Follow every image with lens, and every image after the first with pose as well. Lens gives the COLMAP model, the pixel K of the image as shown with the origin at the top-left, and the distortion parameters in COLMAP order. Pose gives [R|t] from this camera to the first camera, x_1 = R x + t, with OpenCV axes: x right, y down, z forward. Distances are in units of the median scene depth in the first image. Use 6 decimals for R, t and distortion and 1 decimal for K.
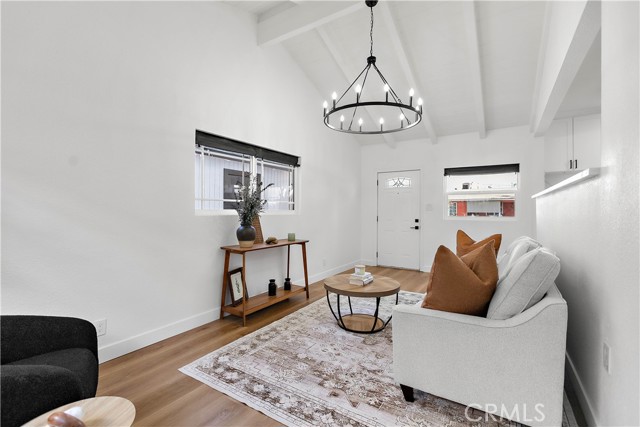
lens RADIAL K [[283.4, 0, 319.1], [0, 283.4, 213.6], [0, 0, 1]] dist [-0.000506, 0.000022]
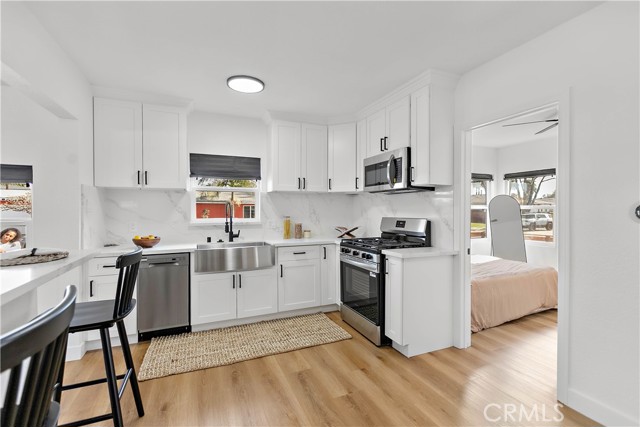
lens RADIAL K [[286.2, 0, 318.6], [0, 286.2, 208.6], [0, 0, 1]] dist [0.001826, 0.000400]
pose [[0.552708, 0.000783, 0.833375, 0.958779], [0.006974, 0.999960, -0.005565, -0.163946], [-0.833346, 0.008887, 0.552680, 0.525465]]
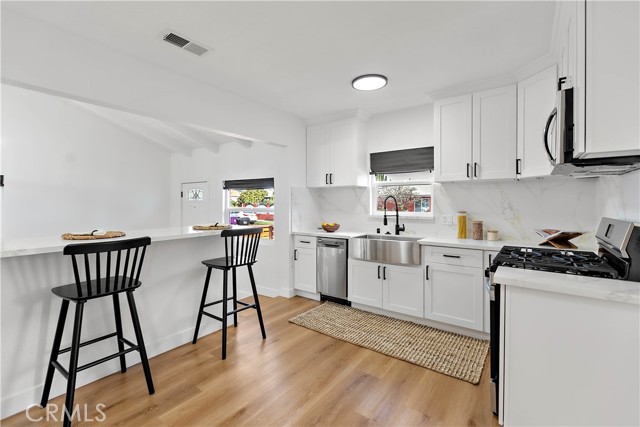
lens RADIAL K [[288.2, 0, 318.4], [0, 288.2, 202.4], [0, 0, 1]] dist [0.000825, 0.000111]
pose [[0.998052, -0.002755, -0.062333, 1.512374], [0.002240, 0.999963, -0.008327, -0.162917], [0.062354, 0.008171, 0.998021, 0.243153]]
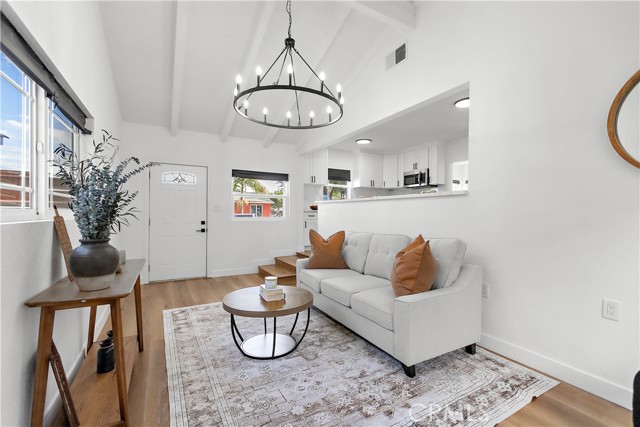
lens RADIAL K [[283.4, 0, 319.1], [0, 283.4, 213.6], [0, 0, 1]] dist [-0.000506, 0.000022]
pose [[0.470677, -0.001573, 0.882304, -0.564958], [0.002360, 0.999997, 0.000524, -0.007188], [-0.882302, 0.001836, 0.470680, 0.499969]]
